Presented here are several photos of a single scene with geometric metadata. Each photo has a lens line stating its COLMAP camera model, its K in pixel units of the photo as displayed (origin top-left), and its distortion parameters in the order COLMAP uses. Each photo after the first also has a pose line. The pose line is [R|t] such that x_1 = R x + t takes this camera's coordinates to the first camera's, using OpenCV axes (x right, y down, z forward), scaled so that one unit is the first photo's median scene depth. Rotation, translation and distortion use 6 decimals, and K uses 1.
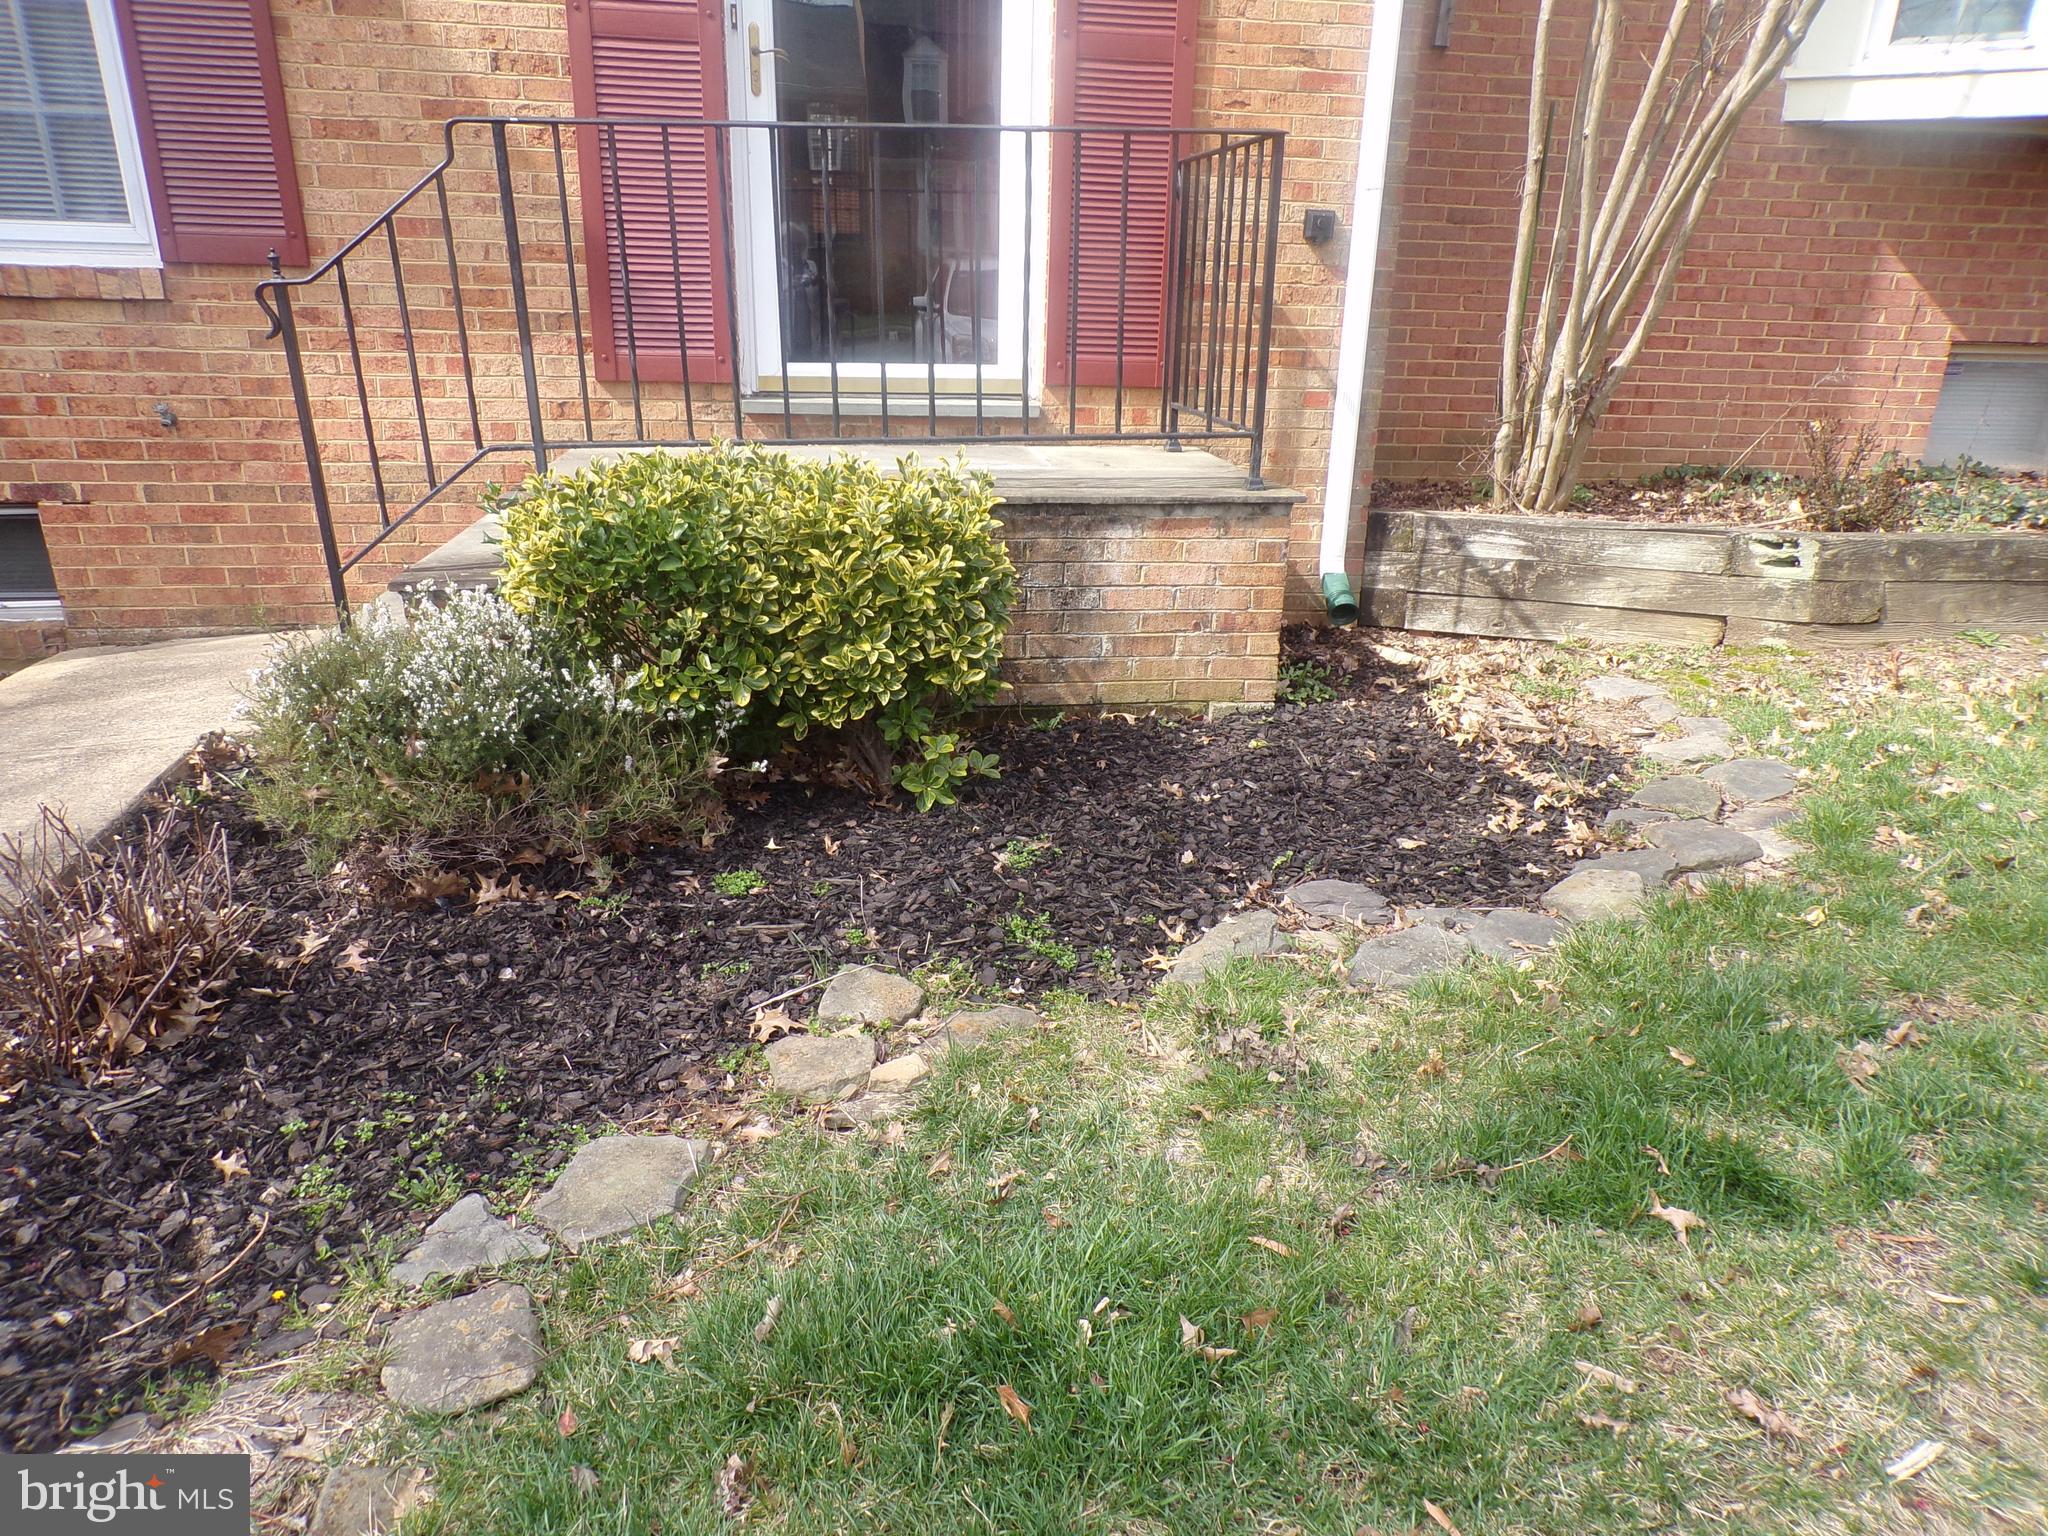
lens RADIAL K [[1386.0, 0, 1025.3], [0, 1386.0, 772.2], [0, 0, 1]] dist [0.004339, 0.001567]
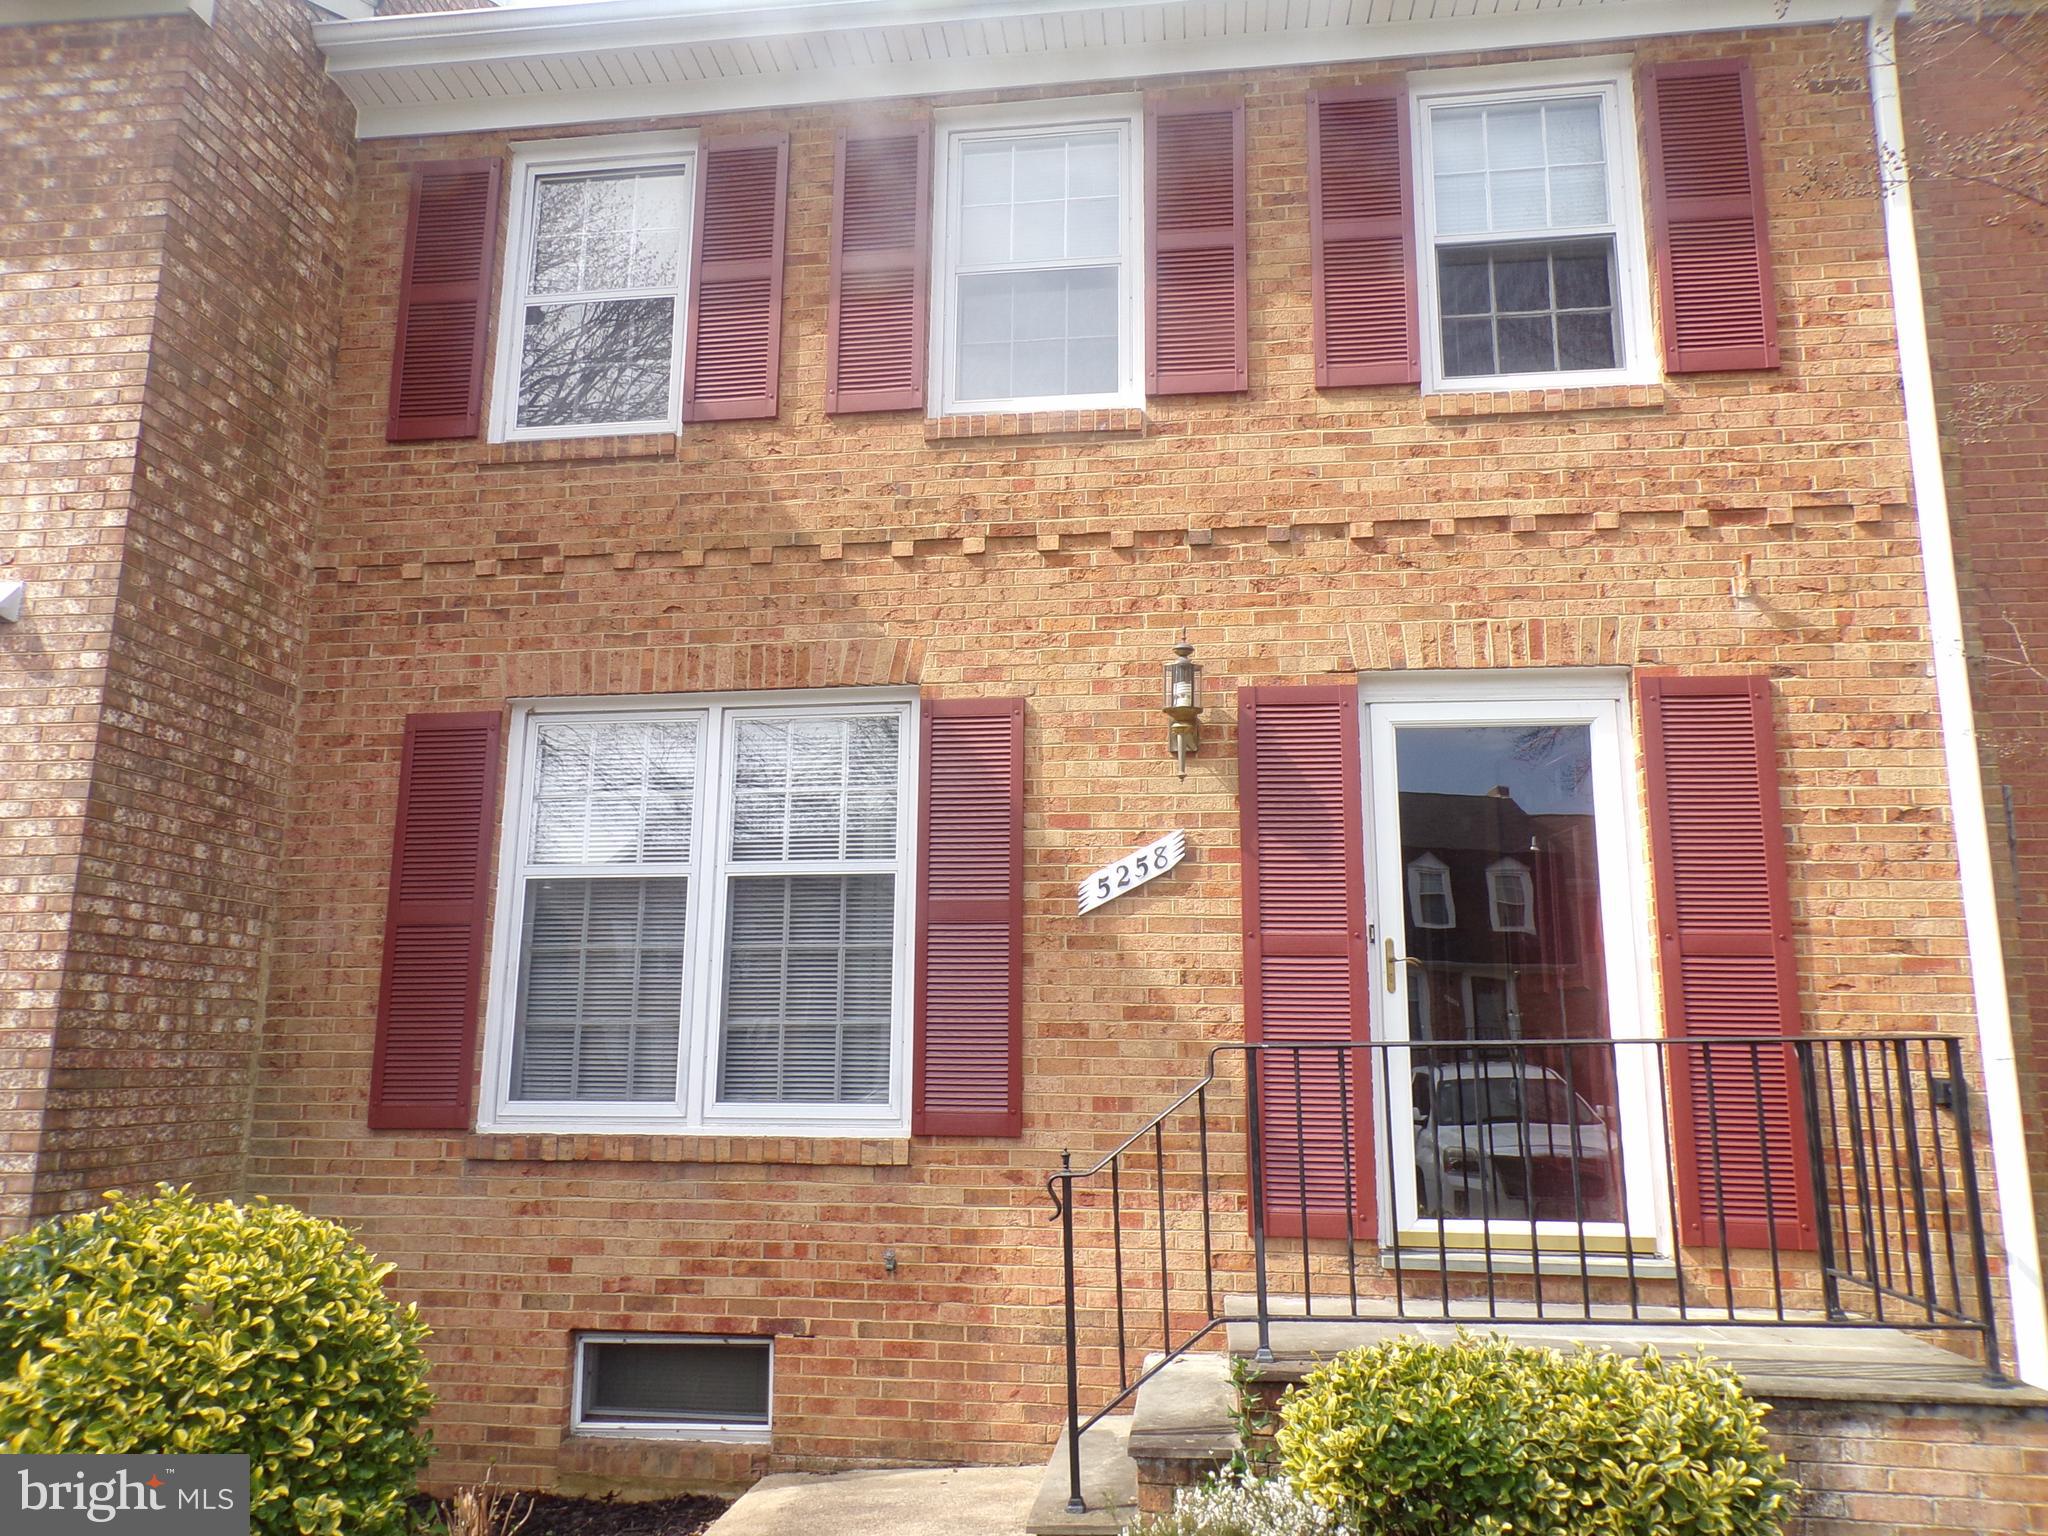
lens RADIAL K [[1386.0, 0, 1026.4], [0, 1386.0, 765.1], [0, 0, 1]] dist [0.004339, 0.001567]
pose [[0.963391, -0.067764, -0.259394, -0.178552], [-0.076049, 0.858715, -0.506779, -0.031528], [0.257087, 0.507953, 0.822125, -0.156804]]
